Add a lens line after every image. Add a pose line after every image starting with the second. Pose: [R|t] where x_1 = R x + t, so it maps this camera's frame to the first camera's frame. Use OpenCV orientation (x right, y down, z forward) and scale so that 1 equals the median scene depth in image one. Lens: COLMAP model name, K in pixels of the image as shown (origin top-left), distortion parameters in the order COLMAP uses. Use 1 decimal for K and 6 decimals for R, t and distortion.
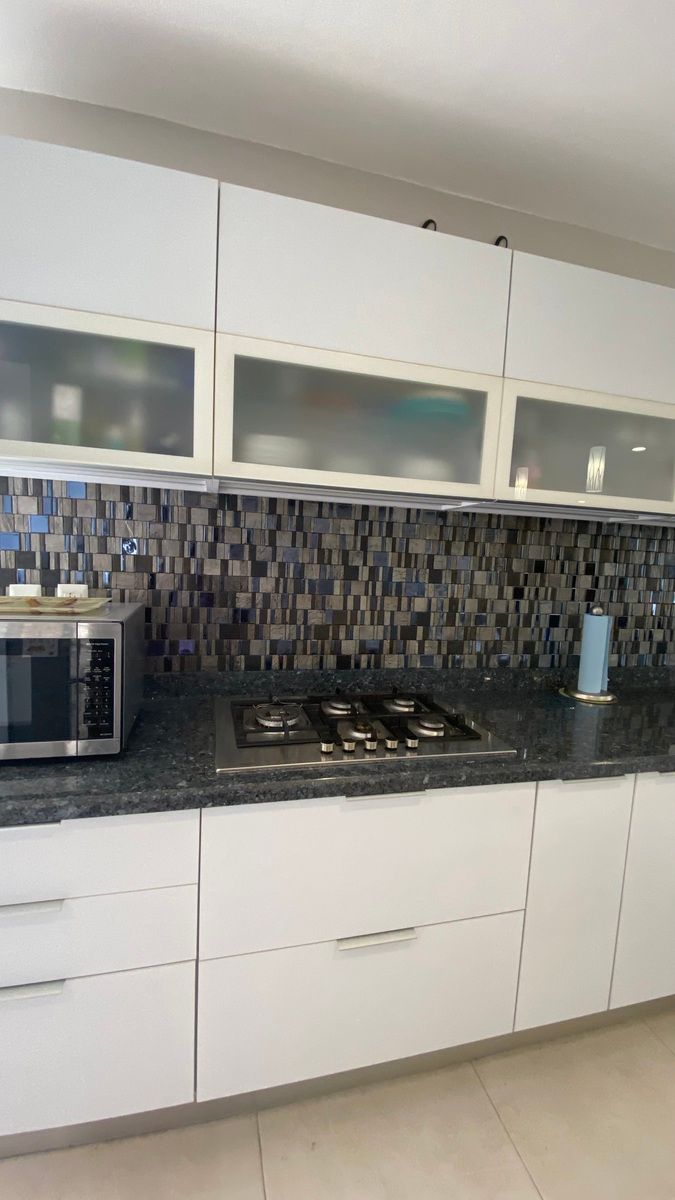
lens RADIAL K [[475.0, 0, 337.5], [0, 475.0, 600.0], [0, 0, 1]] dist [0.013545, -0.019100]
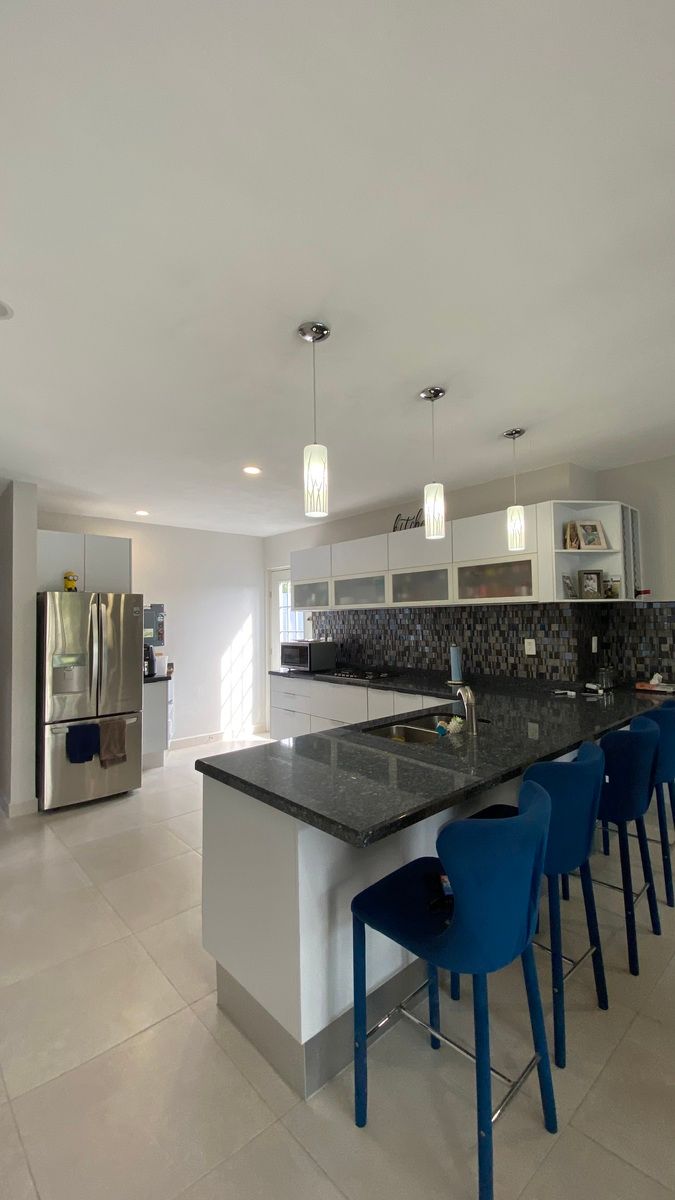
lens RADIAL K [[492.7, 0, 333.4], [0, 492.7, 599.1], [0, 0, 1]] dist [-0.002295, -0.000315]
pose [[0.459683, -0.095529, -0.882930, 2.437682], [-0.062238, 0.988288, -0.139332, 0.175381], [0.885900, 0.119000, 0.448354, -0.641607]]
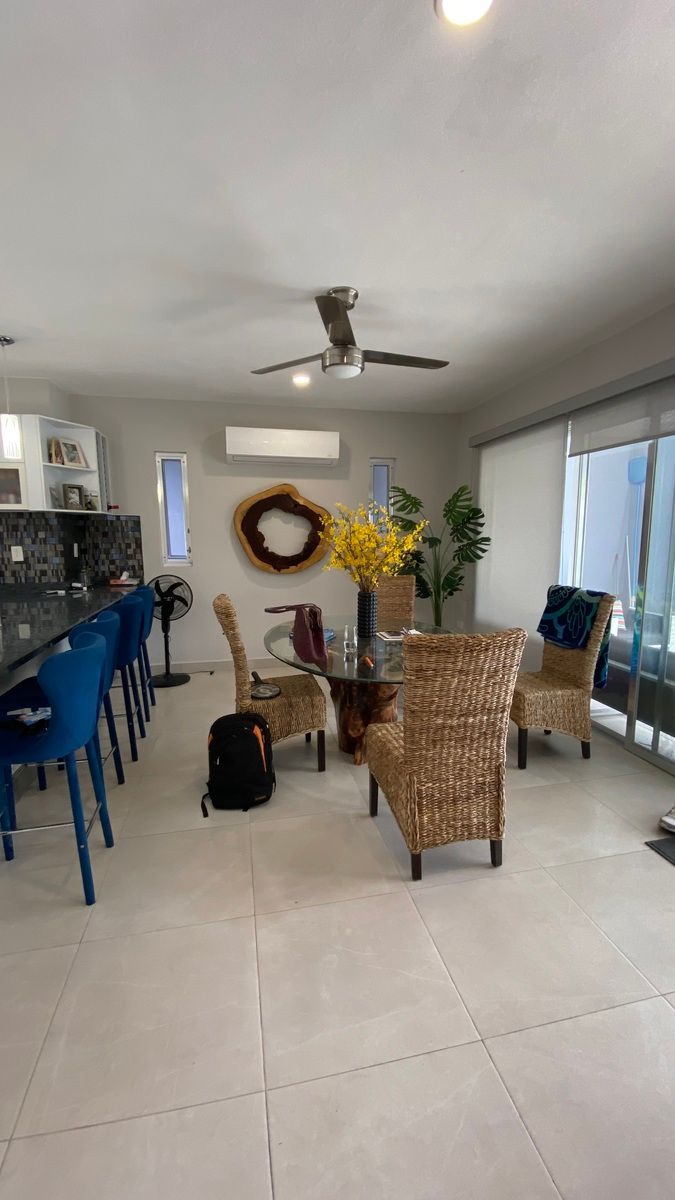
lens RADIAL K [[492.7, 0, 333.4], [0, 492.7, 599.1], [0, 0, 1]] dist [-0.002295, -0.000315]
pose [[0.997153, -0.047332, -0.058700, 2.488103], [0.048288, 0.998721, 0.014982, 0.276393], [0.057916, -0.017774, 0.998163, -1.081256]]
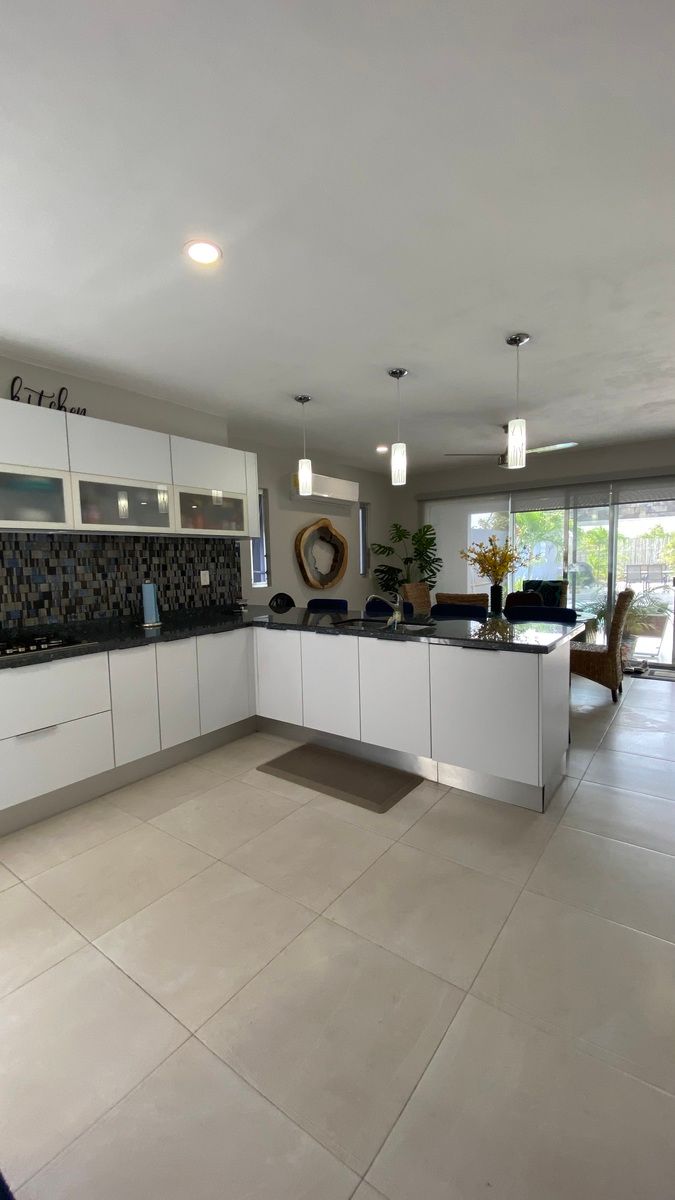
lens RADIAL K [[475.0, 0, 337.5], [0, 475.0, 600.0], [0, 0, 1]] dist [0.013545, -0.019100]
pose [[0.763090, -0.121619, 0.634746, -0.119588], [0.124936, 0.991368, 0.039751, 0.119579], [-0.634101, 0.048970, 0.771698, -1.029670]]
